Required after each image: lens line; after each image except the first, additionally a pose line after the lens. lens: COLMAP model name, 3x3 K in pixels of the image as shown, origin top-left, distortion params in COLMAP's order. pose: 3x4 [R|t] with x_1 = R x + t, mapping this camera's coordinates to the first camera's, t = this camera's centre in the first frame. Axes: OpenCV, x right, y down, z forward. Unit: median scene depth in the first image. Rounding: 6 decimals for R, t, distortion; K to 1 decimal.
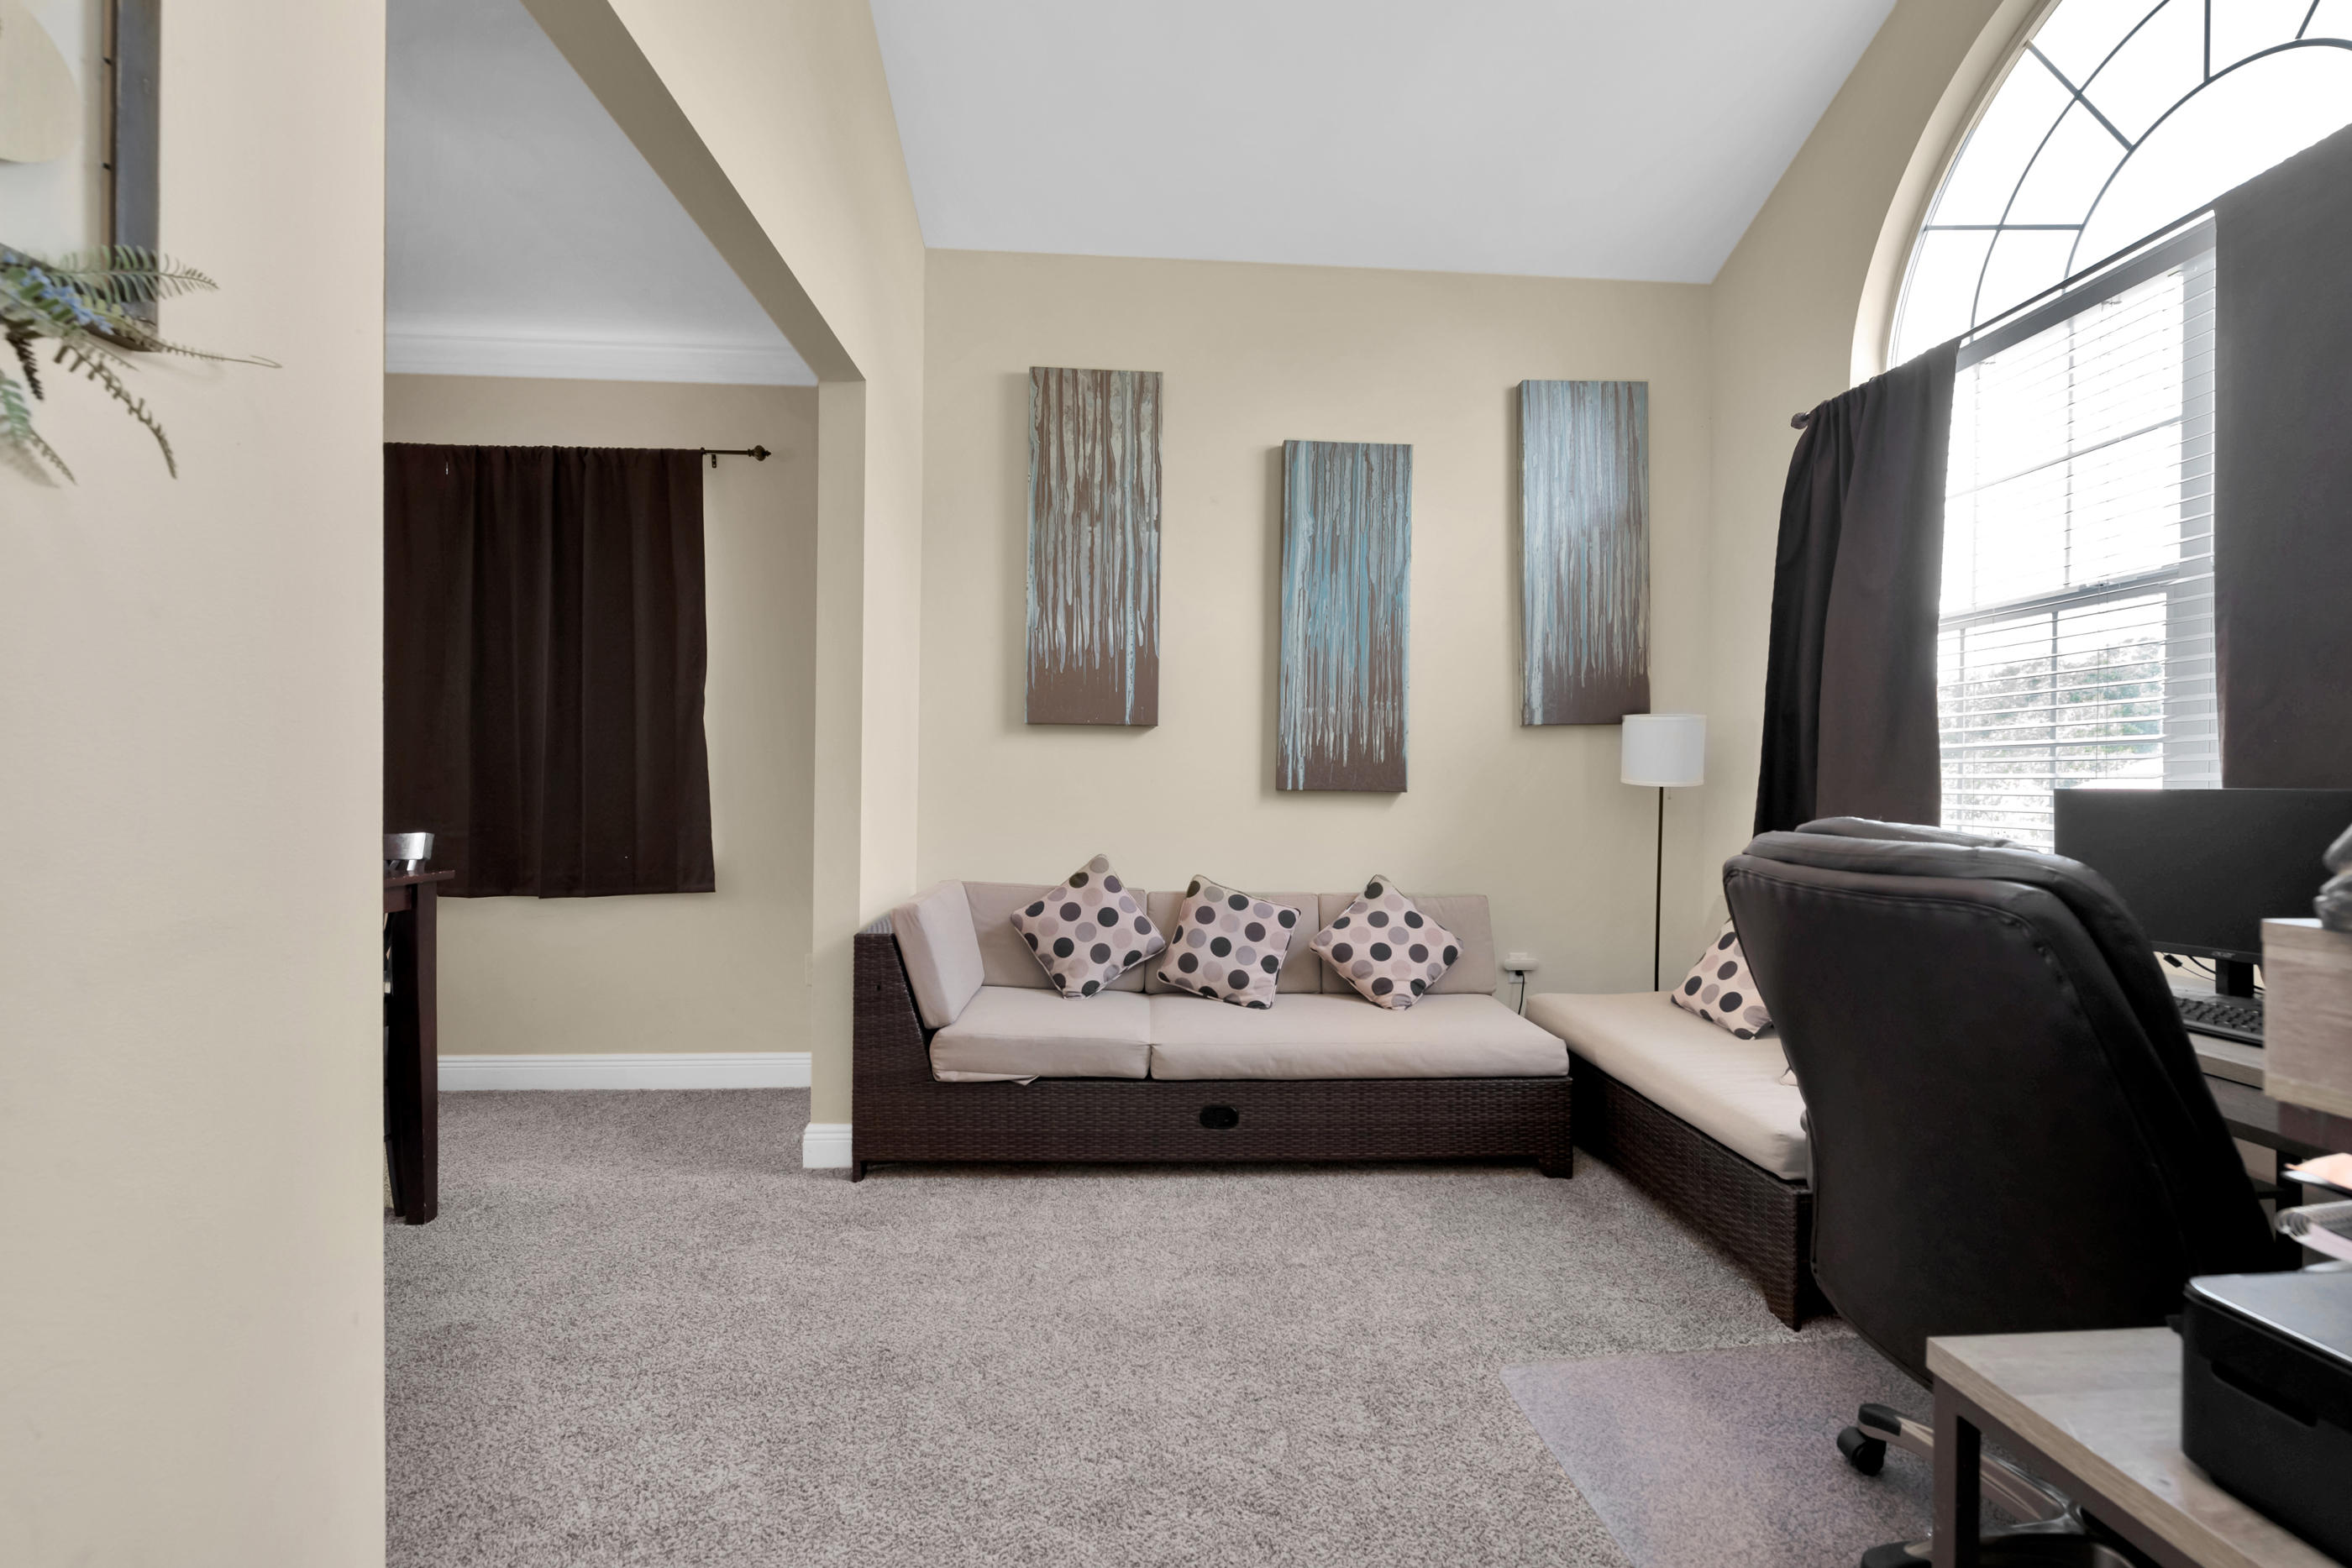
lens RADIAL K [[937.1, 0, 1194.4], [0, 937.1, 783.1], [0, 0, 1]] dist [-0.000731, -0.000413]
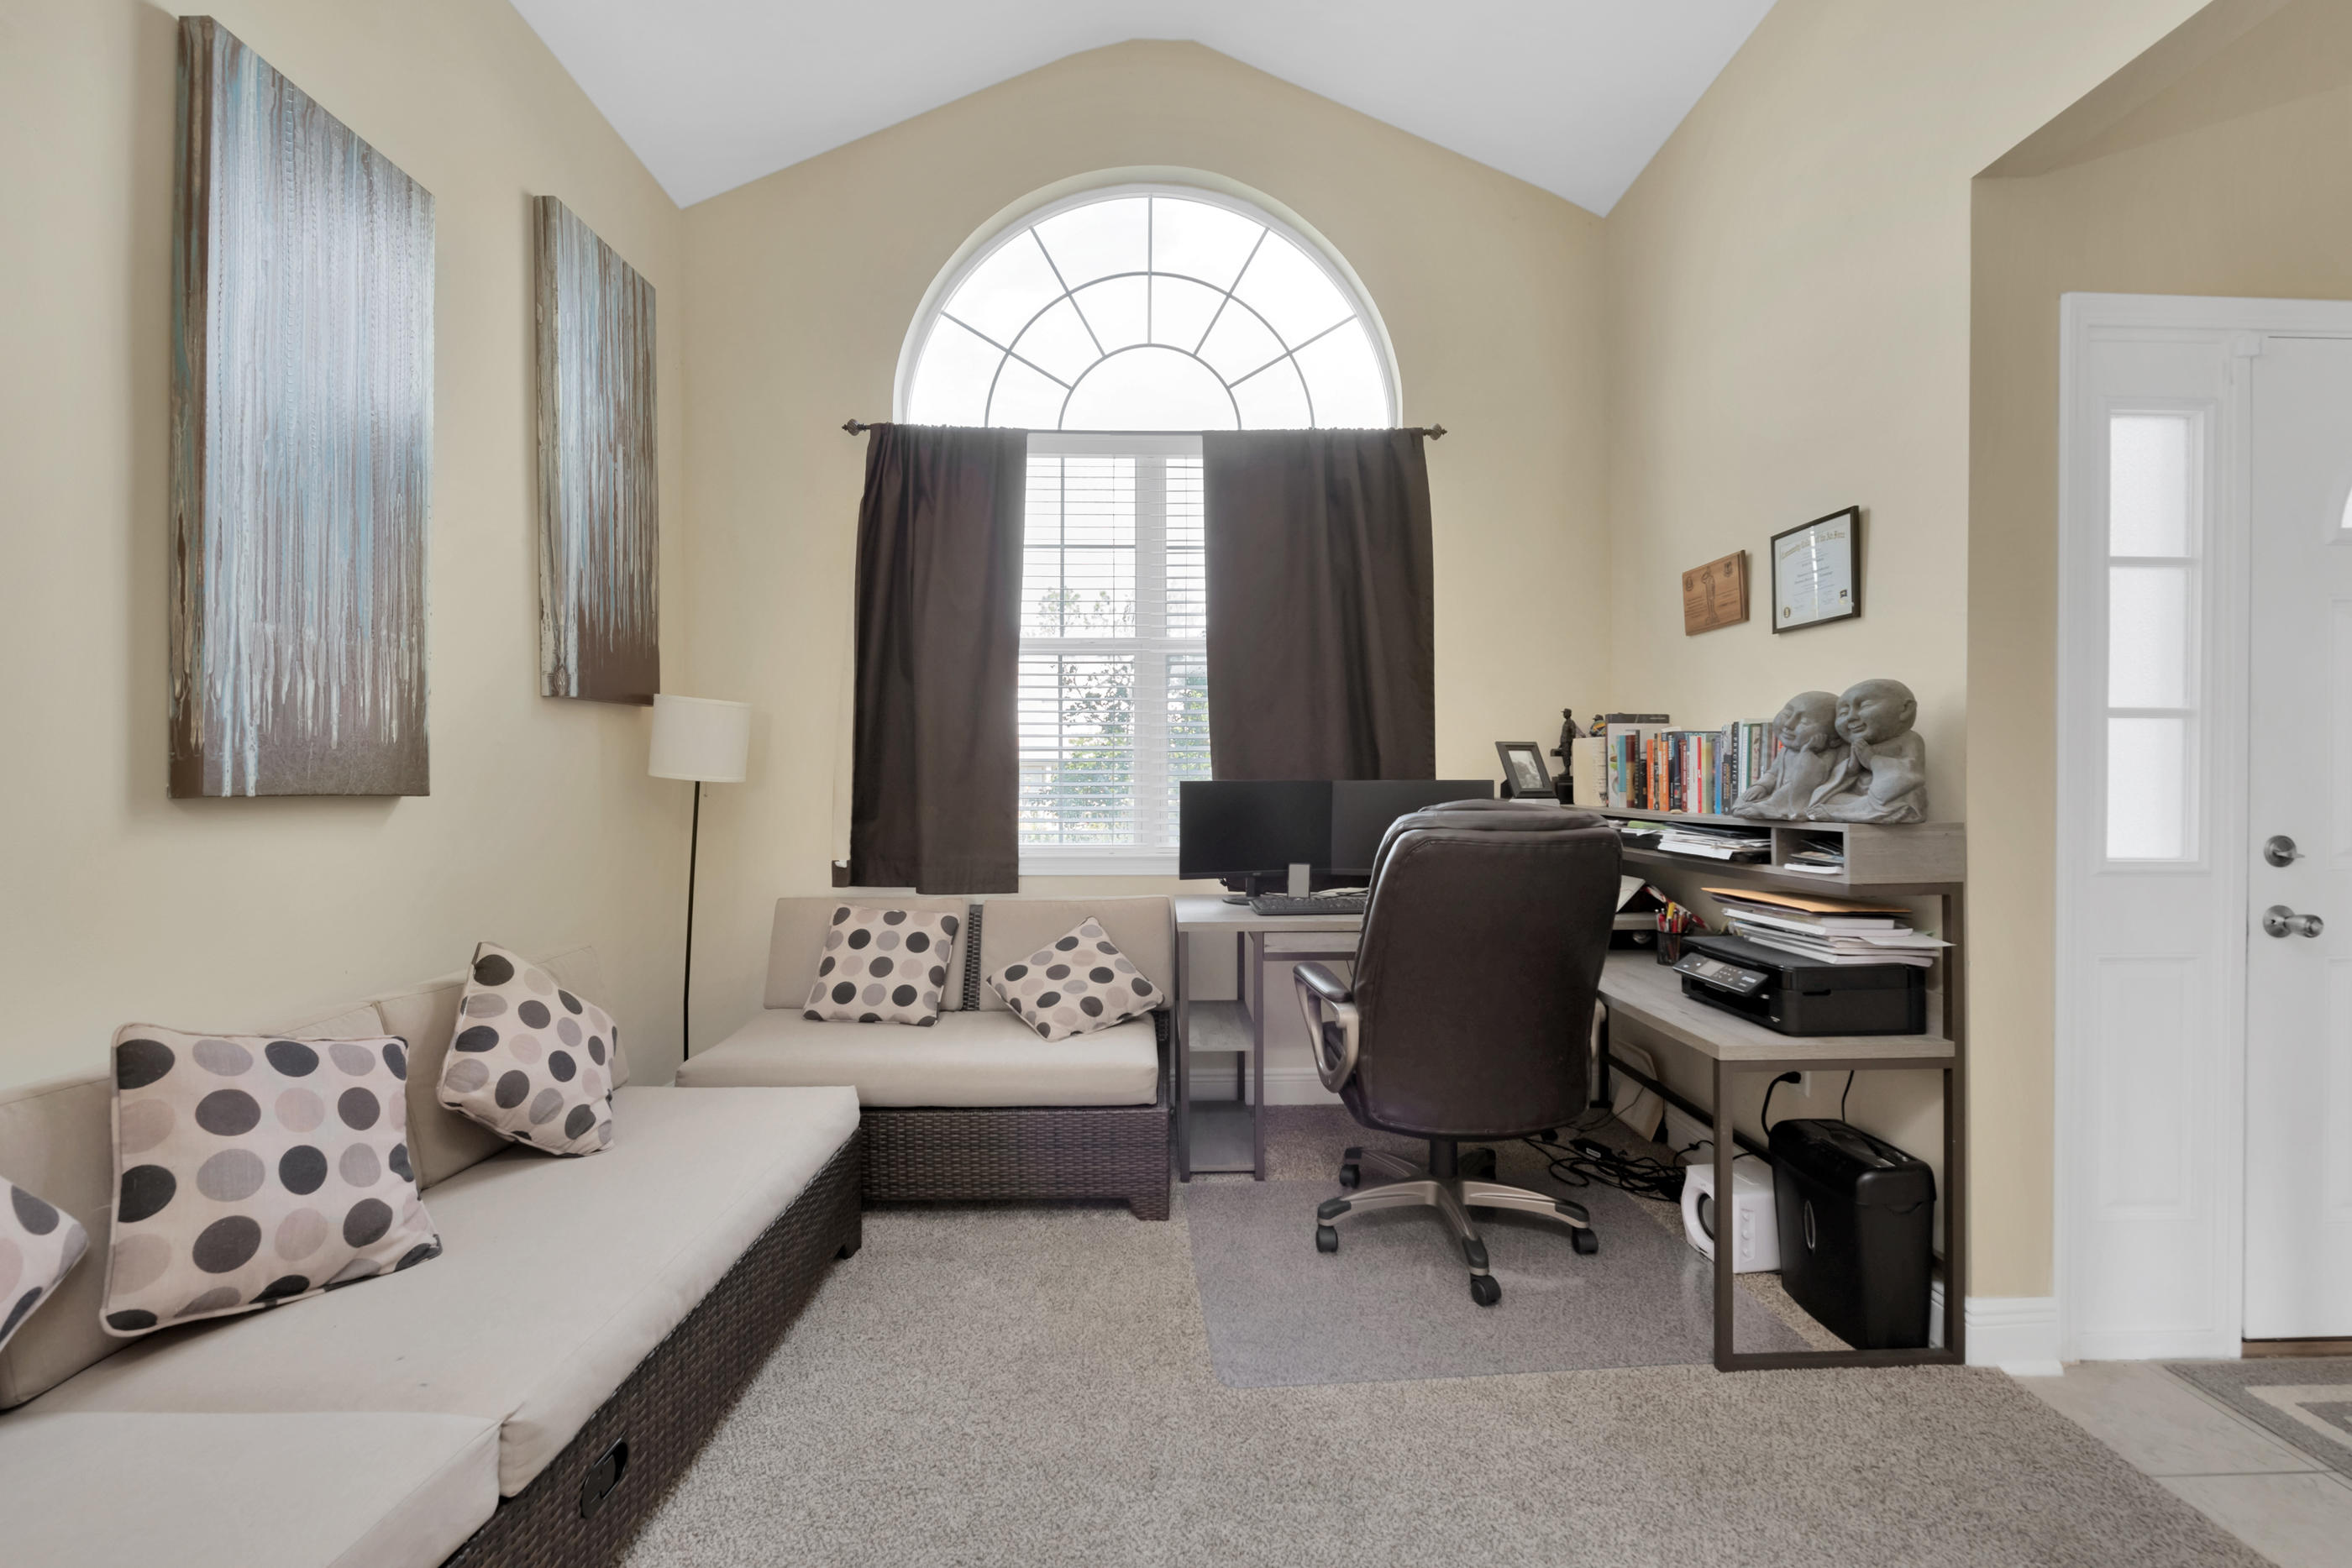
lens RADIAL K [[937.1, 0, 1194.4], [0, 937.1, 783.1], [0, 0, 1]] dist [-0.000731, -0.000413]
pose [[0.050184, -0.011139, 0.998678, -0.358543], [0.002478, 0.999936, 0.011029, -0.004038], [-0.998737, 0.001921, 0.050208, 0.552530]]
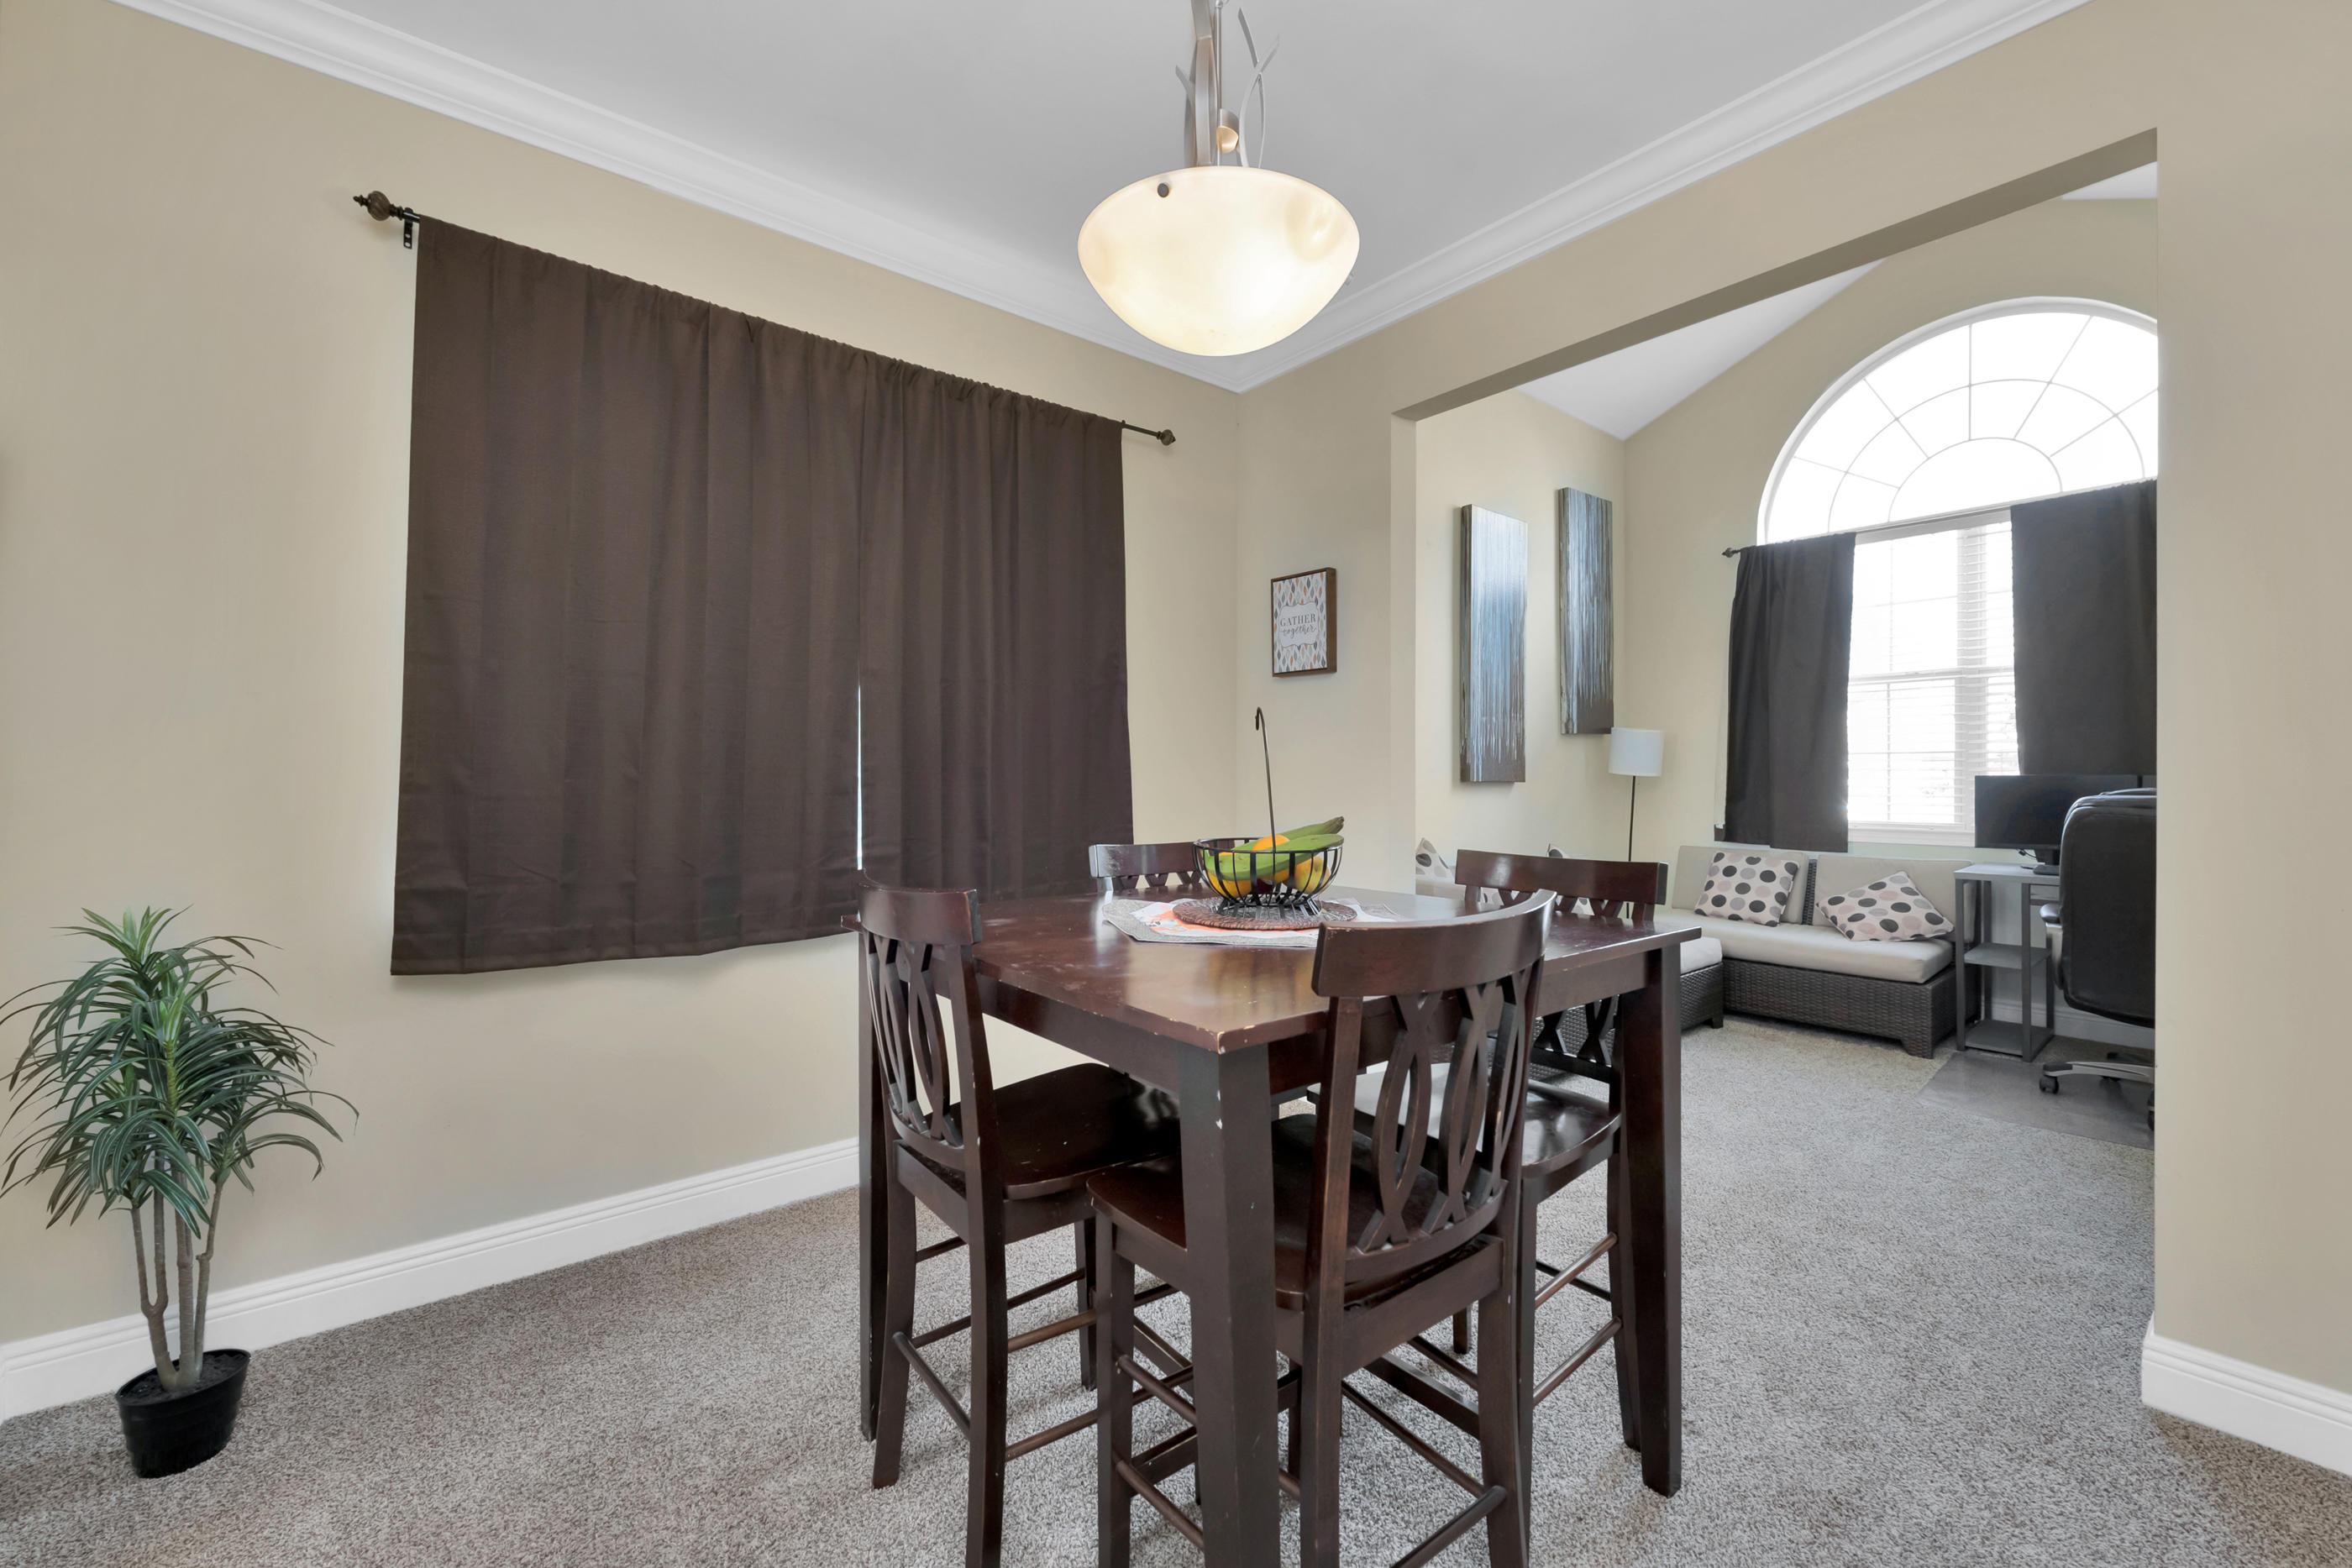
lens RADIAL K [[955.6, 0, 1224.1], [0, 955.6, 776.6], [0, 0, 1]] dist [-0.000223, -0.000193]
pose [[0.800424, -0.009520, 0.599358, -1.027189], [0.008503, 0.999954, 0.004528, -0.008988], [-0.599374, 0.001472, 0.800468, 0.185989]]
